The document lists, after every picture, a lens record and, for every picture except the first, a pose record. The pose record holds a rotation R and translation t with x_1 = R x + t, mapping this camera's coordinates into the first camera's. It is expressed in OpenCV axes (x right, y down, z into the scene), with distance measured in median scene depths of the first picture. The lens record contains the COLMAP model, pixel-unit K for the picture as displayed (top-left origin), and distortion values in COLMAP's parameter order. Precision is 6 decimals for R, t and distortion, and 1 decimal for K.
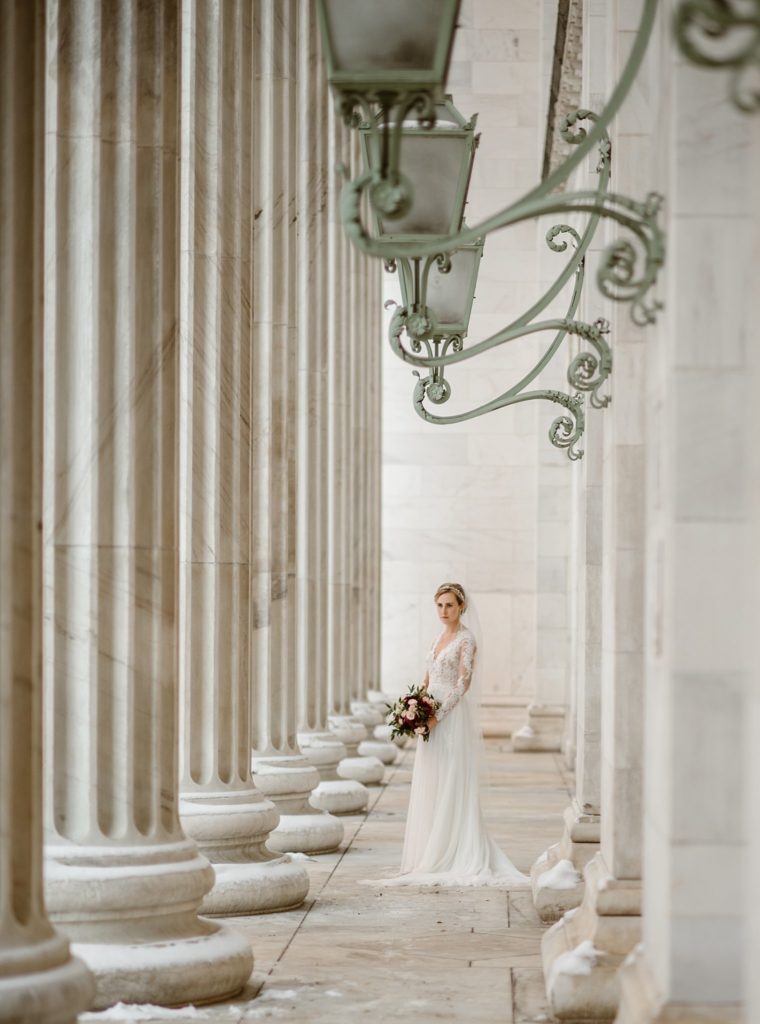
lens RADIAL K [[5675.2, 0, 380.0], [0, 5675.2, 512.0], [0, 0, 1]] dist [-3.708651, -2.306832]
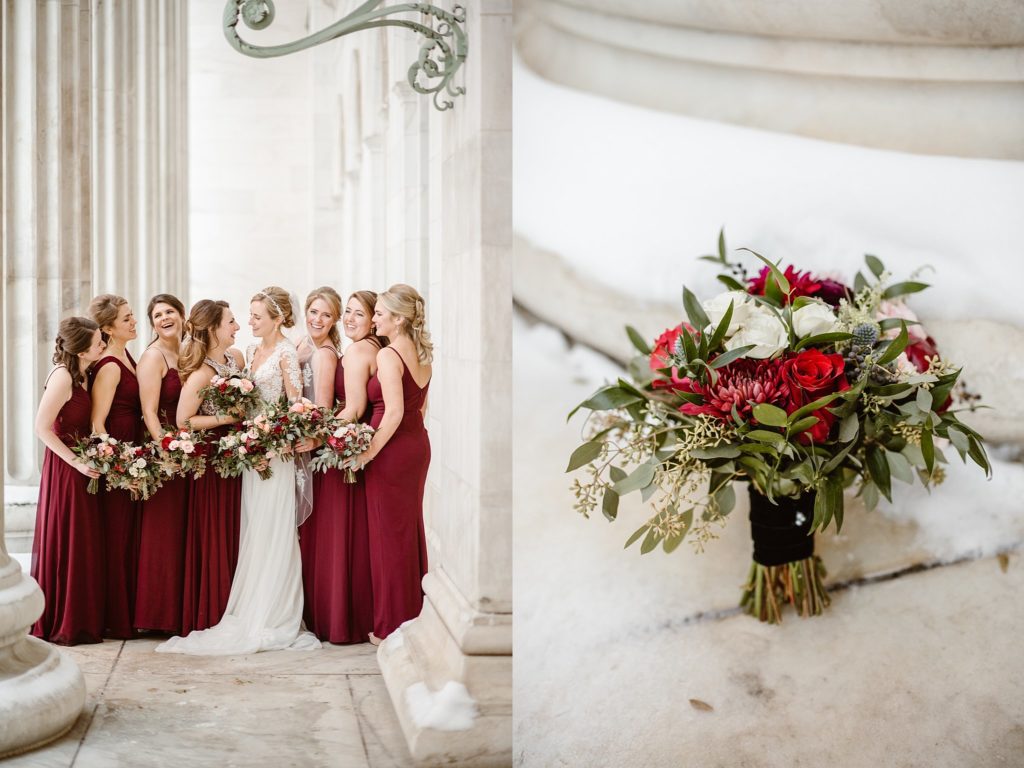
lens RADIAL K [[2519.5, 0, 512.0], [0, 2519.5, 384.0], [0, 0, 1]] dist [-0.037953, -0.742102]
pose [[0.992205, -0.008135, 0.124348, 0.002042], [0.003381, 0.999257, 0.038393, 0.012829], [-0.124568, -0.037674, 0.991496, 0.624560]]
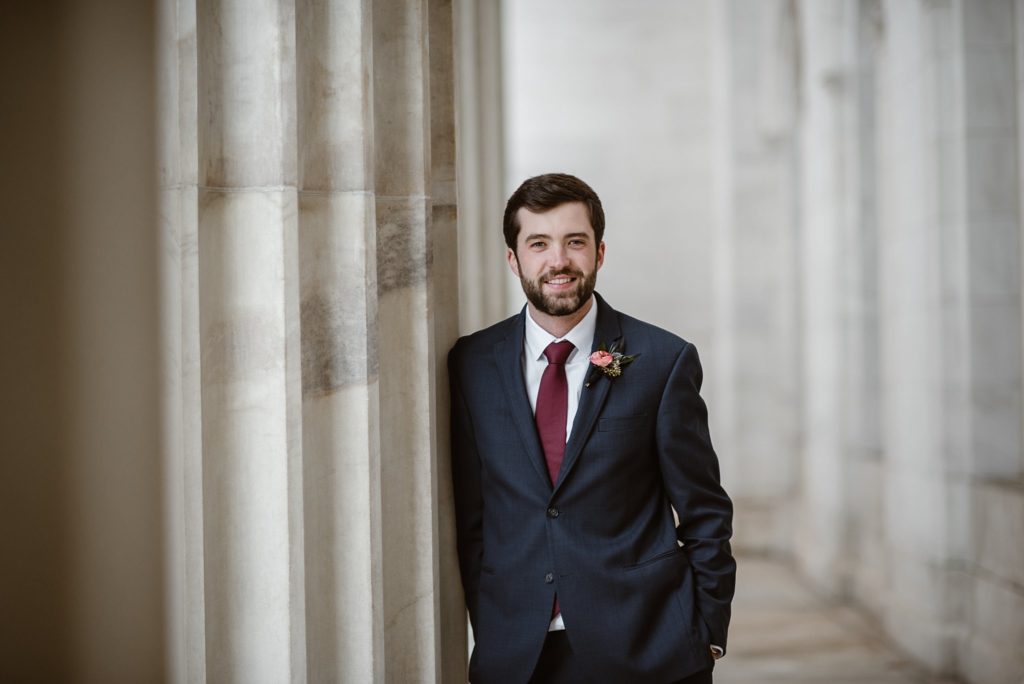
lens RADIAL K [[2414.2, 0, 512.0], [0, 2414.2, 342.0], [0, 0, 1]] dist [-0.026250, -0.325254]
pose [[0.998437, -0.023607, 0.050649, -0.019622], [0.023637, 0.999721, -0.000001, 0.019196], [-0.050634, 0.001198, 0.998717, 0.924024]]
